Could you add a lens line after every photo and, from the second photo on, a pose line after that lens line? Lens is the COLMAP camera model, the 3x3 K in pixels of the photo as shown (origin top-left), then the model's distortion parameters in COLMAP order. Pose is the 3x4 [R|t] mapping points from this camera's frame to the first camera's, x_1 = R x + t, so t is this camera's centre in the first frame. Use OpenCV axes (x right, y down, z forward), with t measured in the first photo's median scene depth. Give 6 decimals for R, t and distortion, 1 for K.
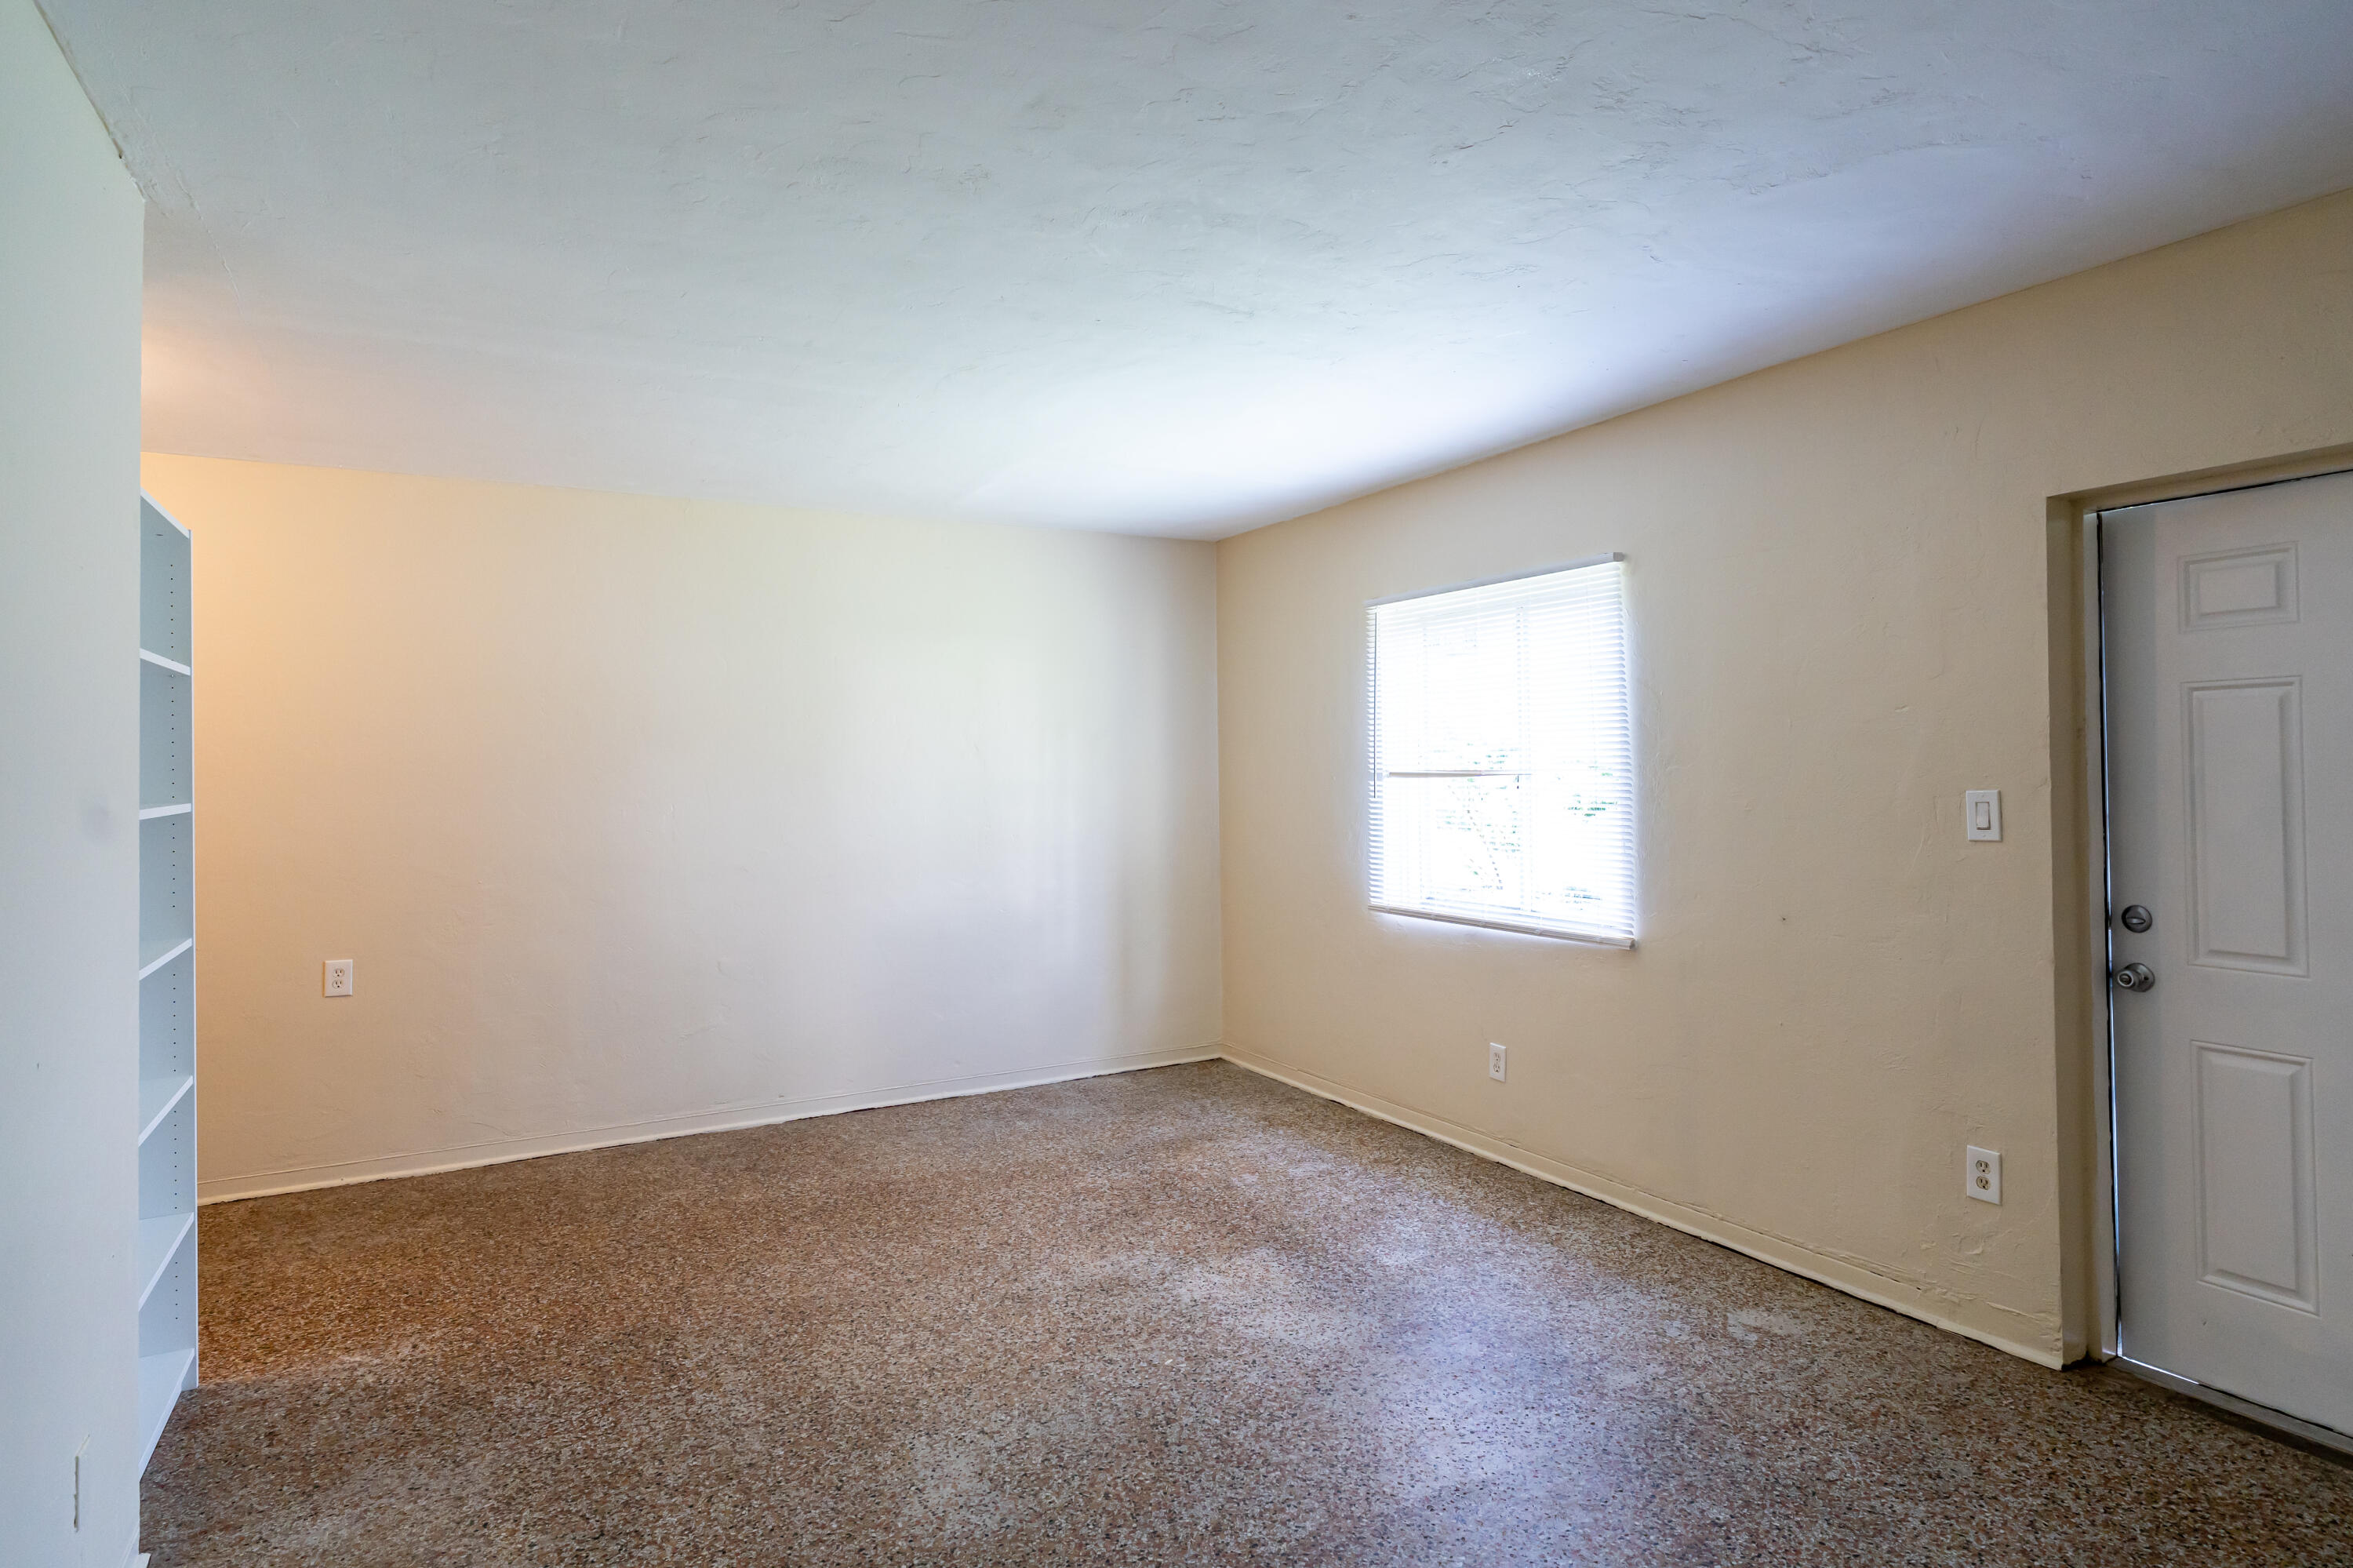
lens RADIAL K [[1292.2, 0, 1212.4], [0, 1292.2, 760.3], [0, 0, 1]] dist [-0.005505, 0.003899]
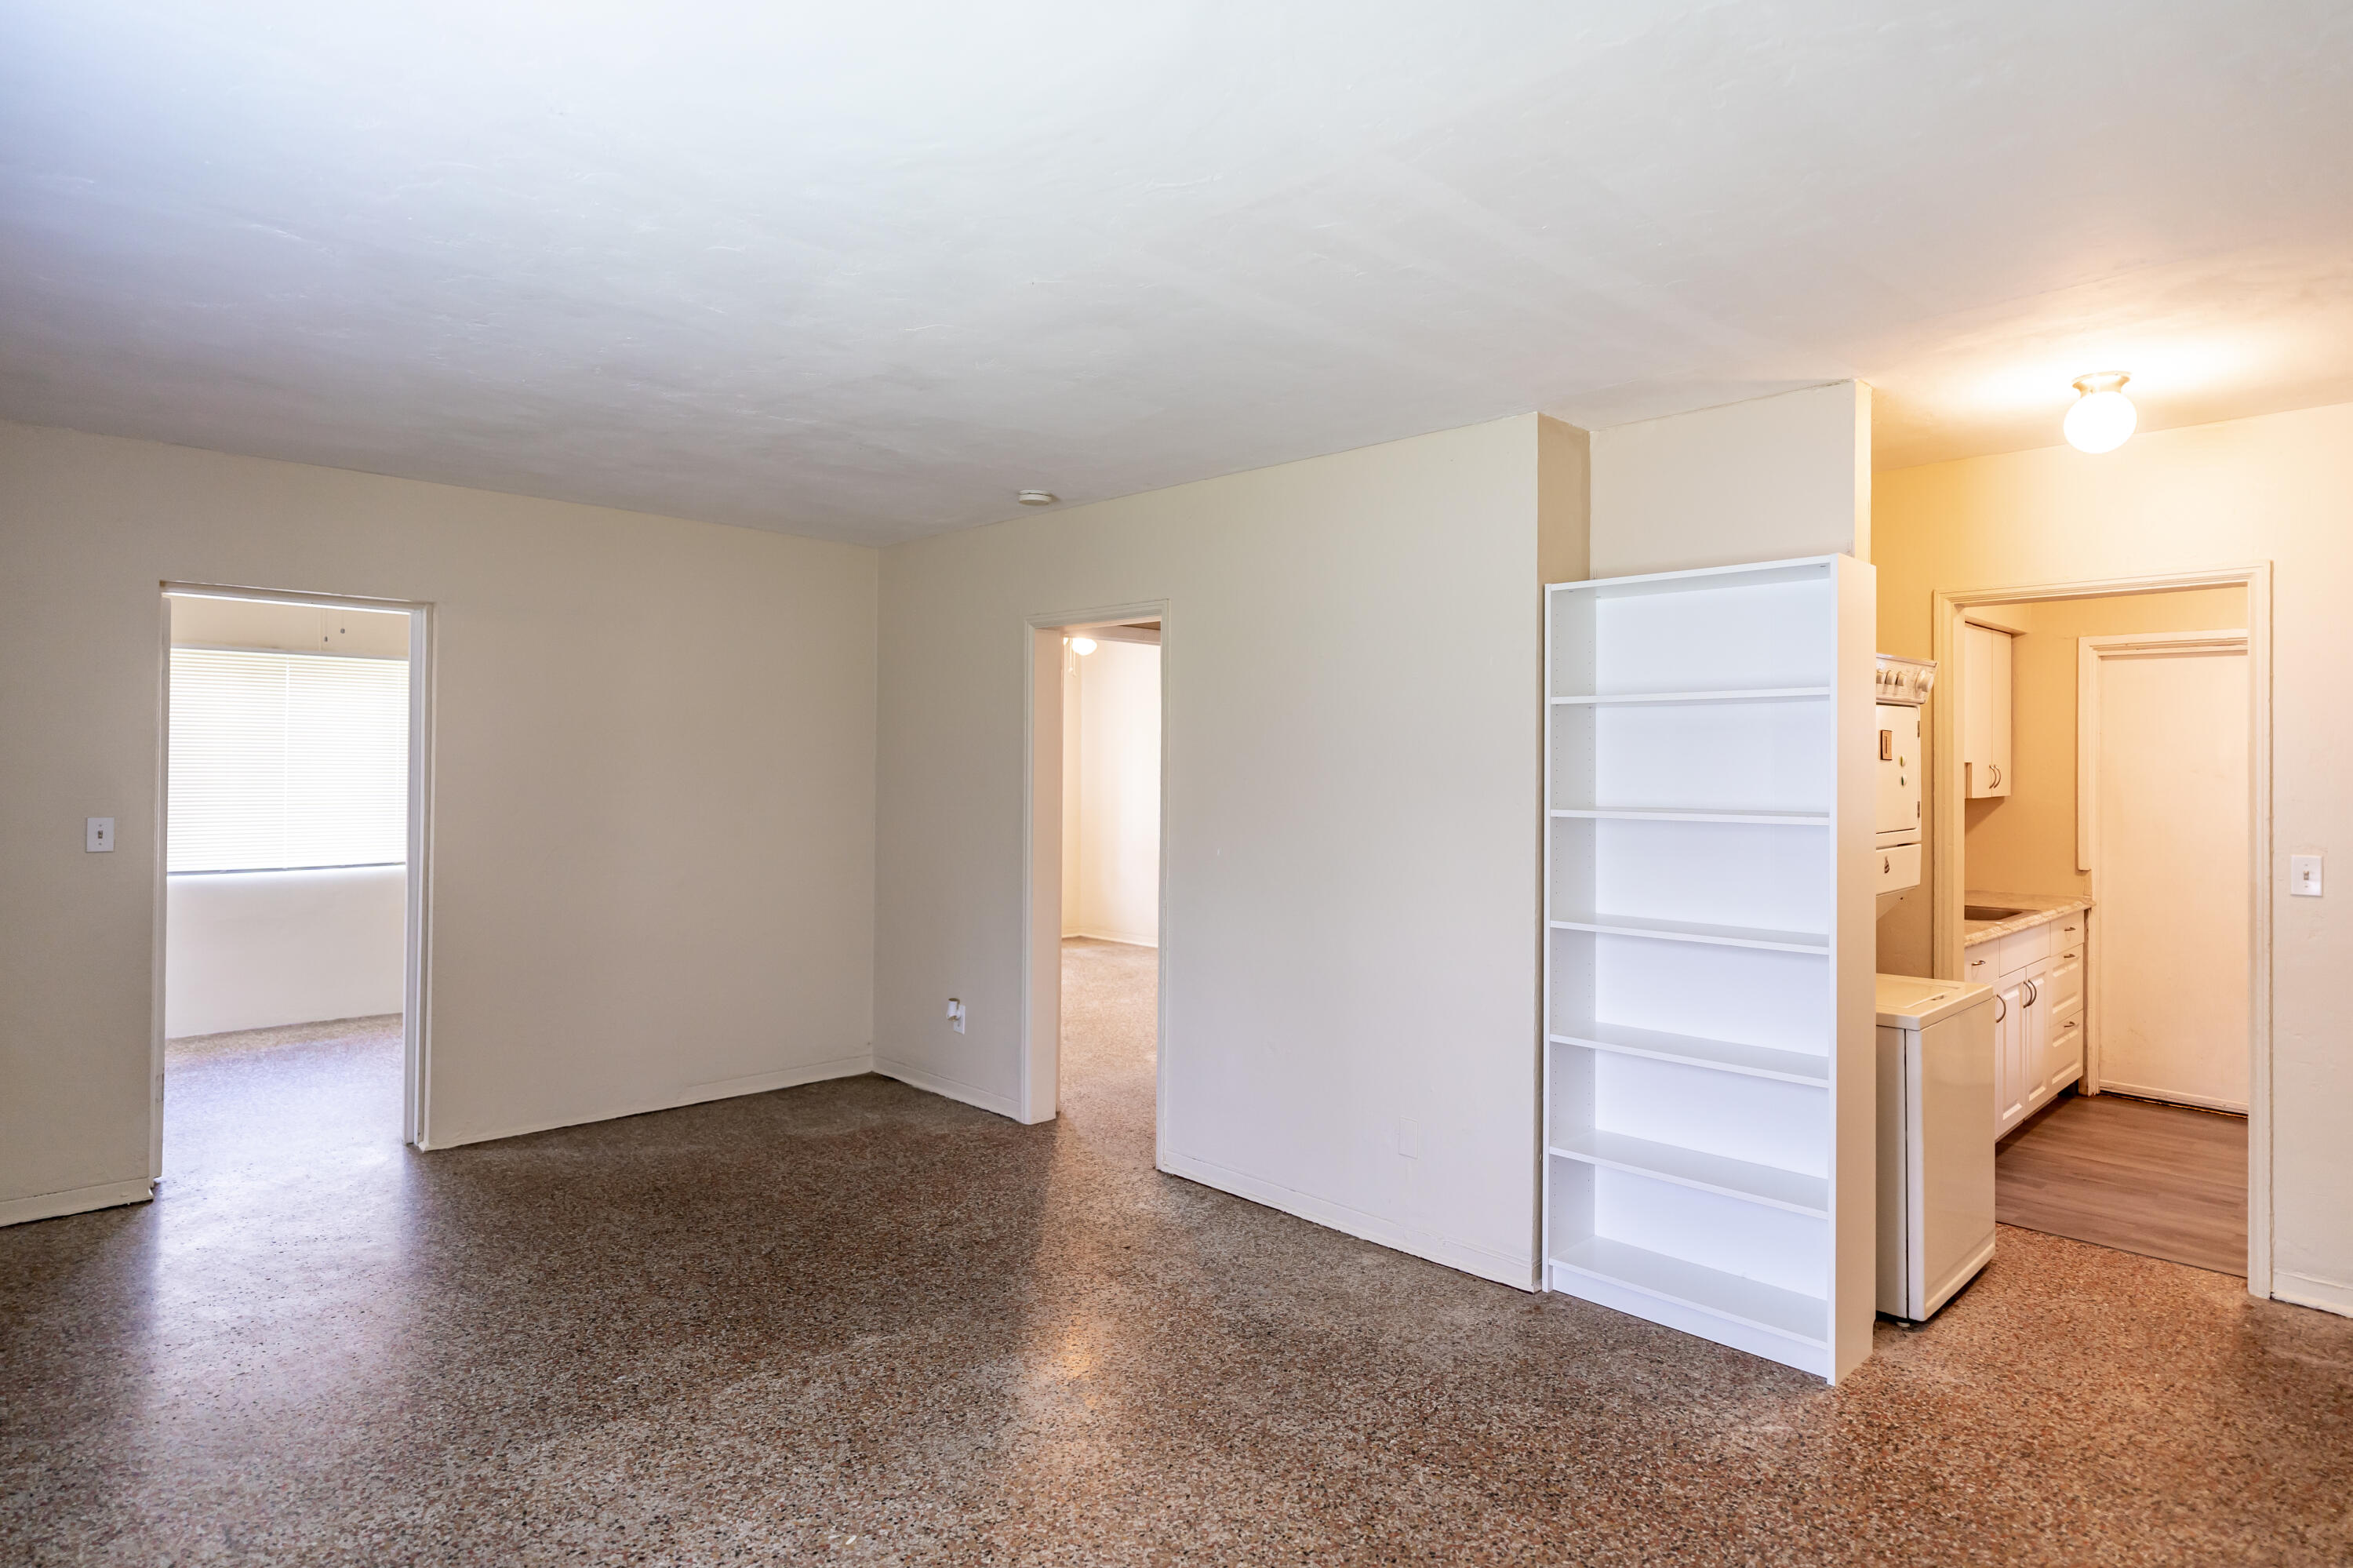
lens RADIAL K [[1298.4, 0, 1214.9], [0, 1298.4, 762.3], [0, 0, 1]] dist [-0.005009, 0.002540]
pose [[-0.966392, 0.003111, -0.257055, -0.043135], [0.004083, 0.999986, -0.003248, -0.008782], [0.257042, -0.004189, -0.966391, 1.693673]]
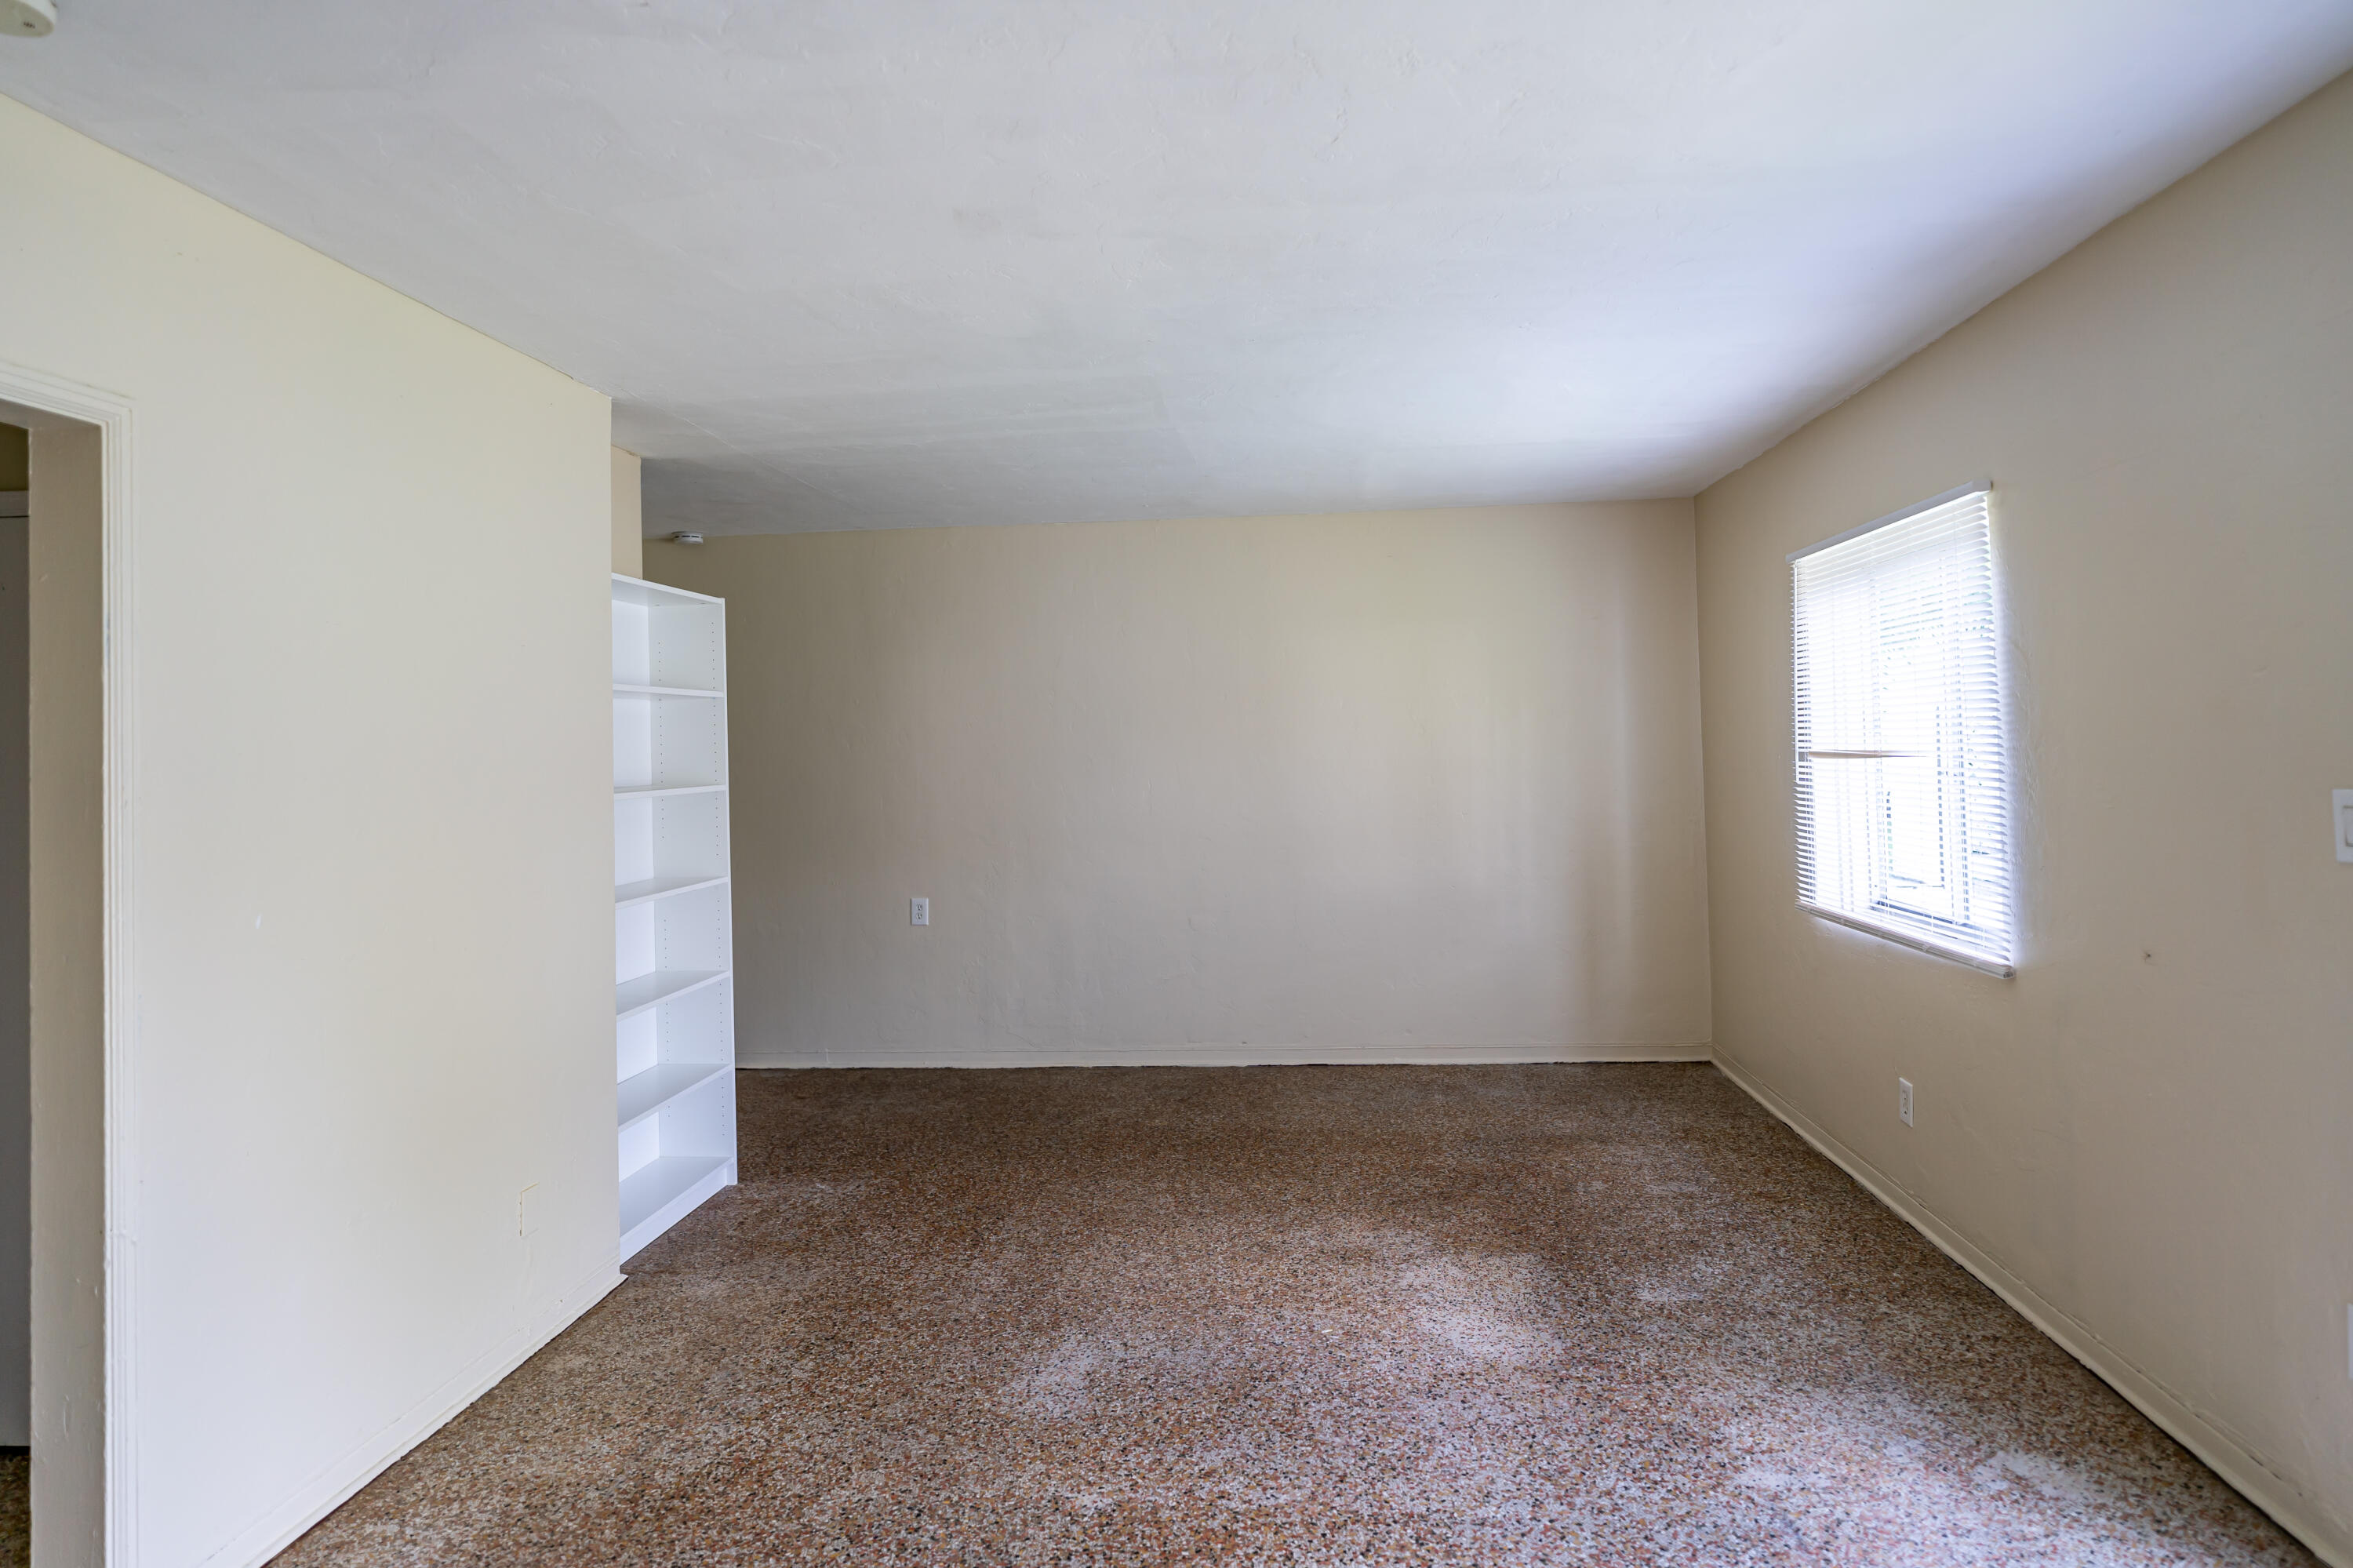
lens RADIAL K [[1310.4, 0, 1218.0], [0, 1310.4, 731.2], [0, 0, 1]] dist [-0.004450, 0.003200]
pose [[0.825939, -0.013479, -0.563598, 0.456138], [0.016318, 0.999867, 0.000000, -0.016012], [0.563523, -0.009197, 0.826049, 0.079727]]
